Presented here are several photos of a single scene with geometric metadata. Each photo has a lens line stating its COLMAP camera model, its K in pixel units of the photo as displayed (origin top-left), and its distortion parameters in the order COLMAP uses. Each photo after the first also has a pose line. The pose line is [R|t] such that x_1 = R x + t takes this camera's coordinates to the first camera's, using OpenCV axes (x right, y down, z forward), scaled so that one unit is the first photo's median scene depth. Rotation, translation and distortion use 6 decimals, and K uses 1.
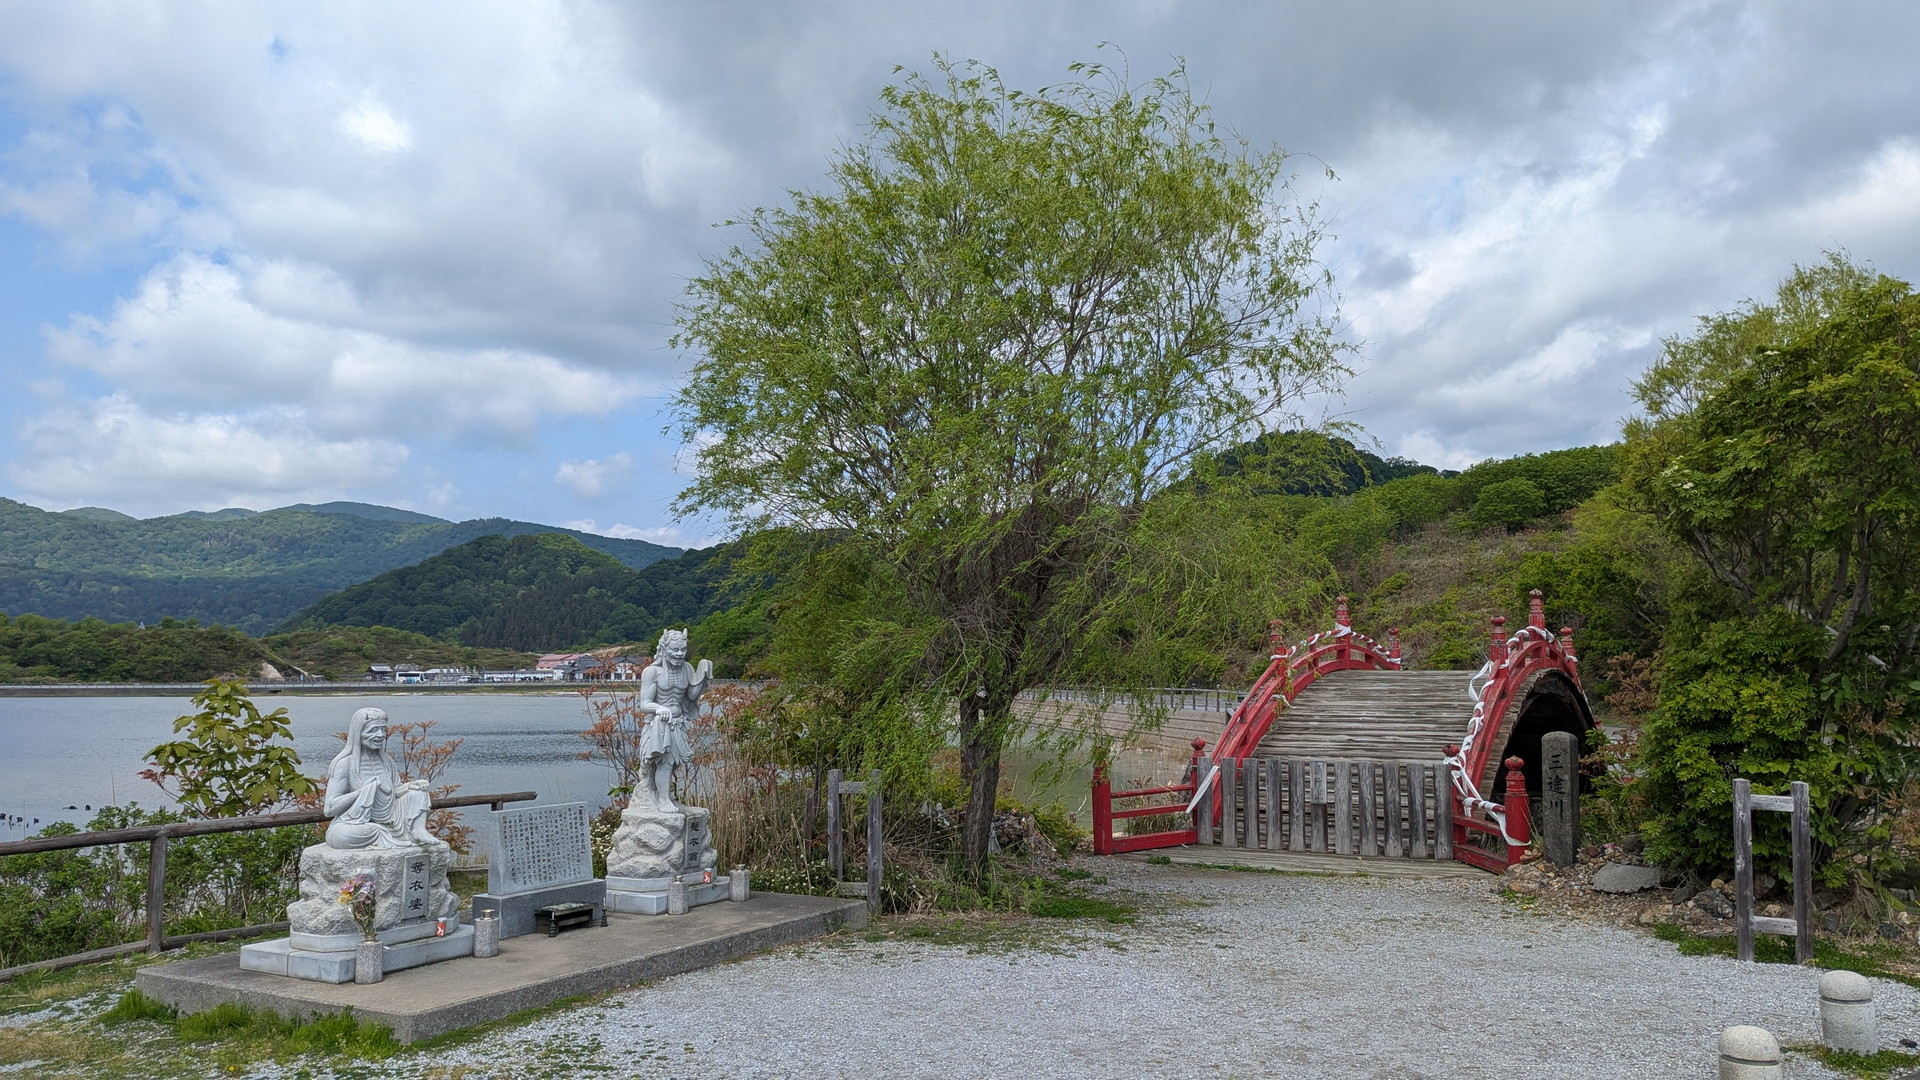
lens RADIAL K [[1421.5, 0, 987.9], [0, 1421.5, 536.2], [0, 0, 1]] dist [0.010034, 0.002252]
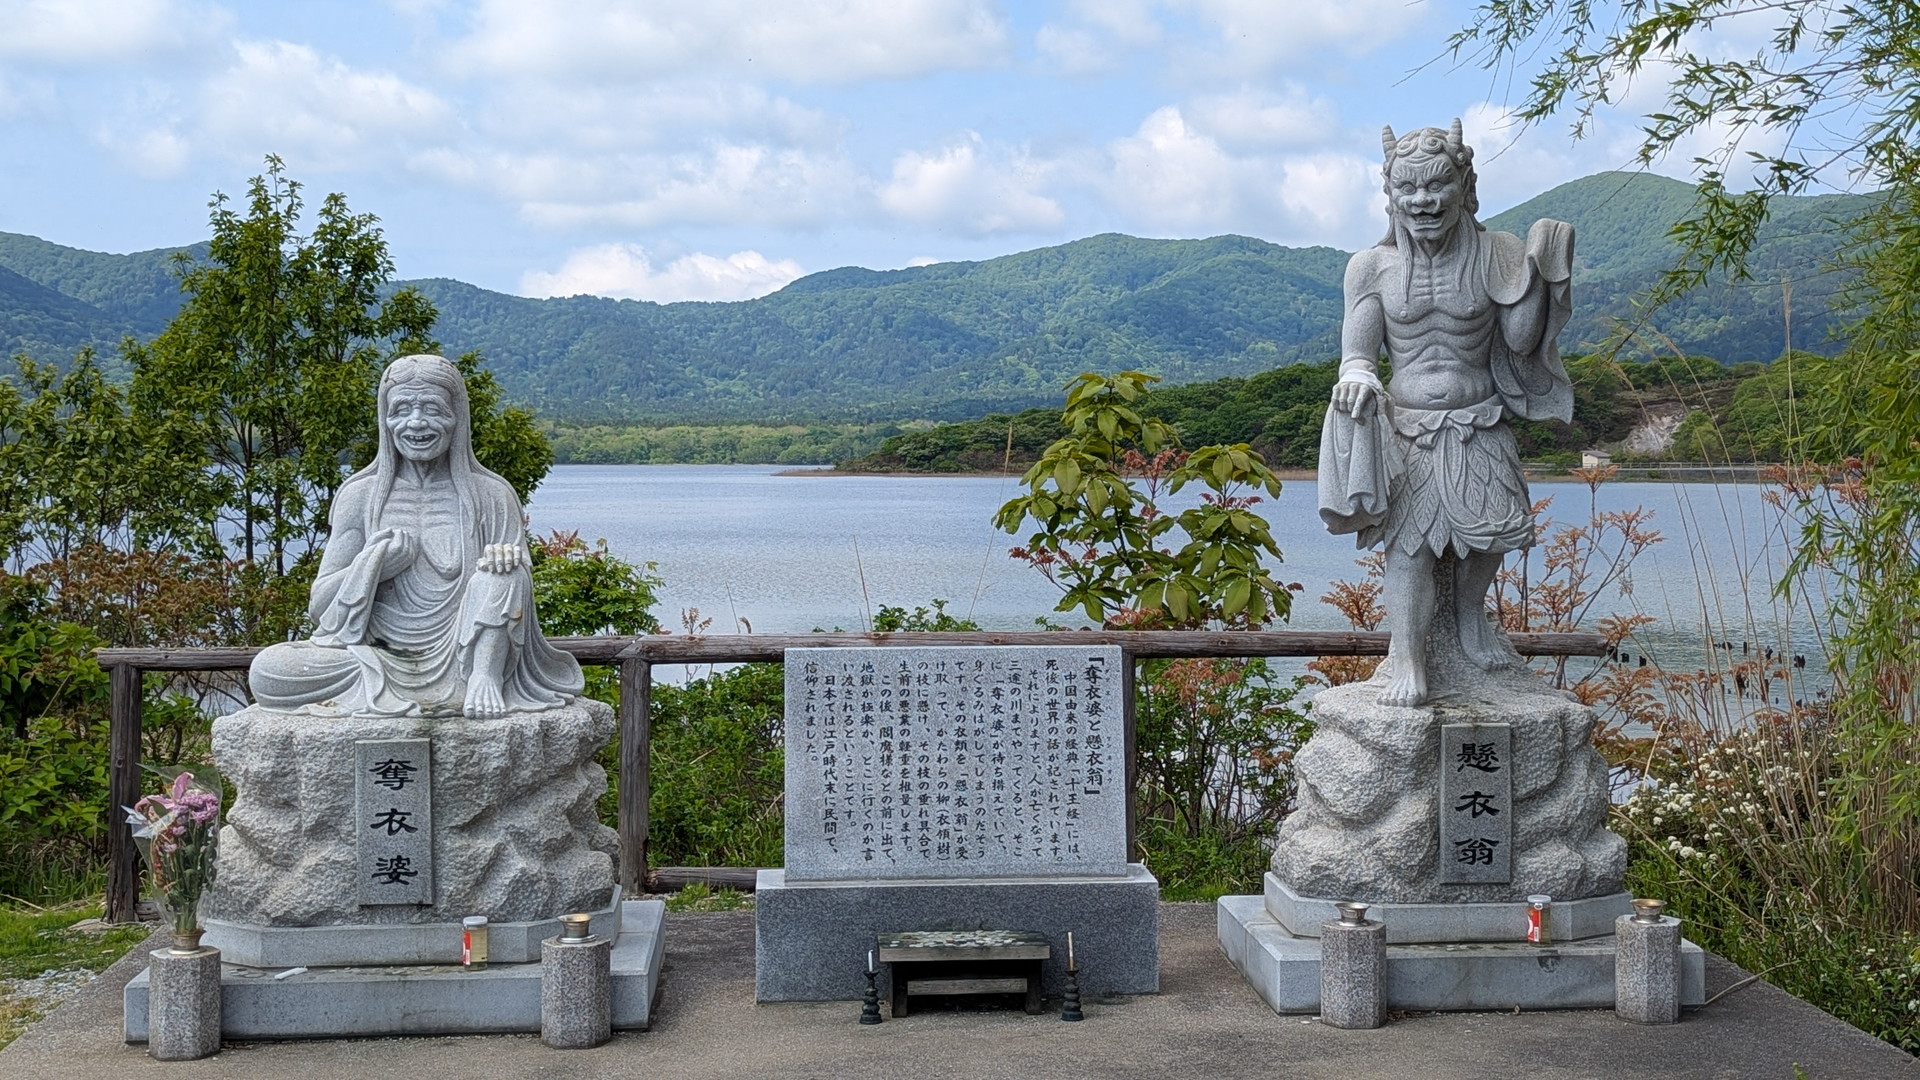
lens RADIAL K [[2425.7, 0, 1022.4], [0, 2425.7, 519.8], [0, 0, 1]] dist [0.204606, -0.579676]
pose [[0.572963, 0.022702, -0.819266, 0.175080], [0.076330, 0.993794, 0.080921, 0.105537], [0.816019, -0.108899, 0.567674, 0.641325]]
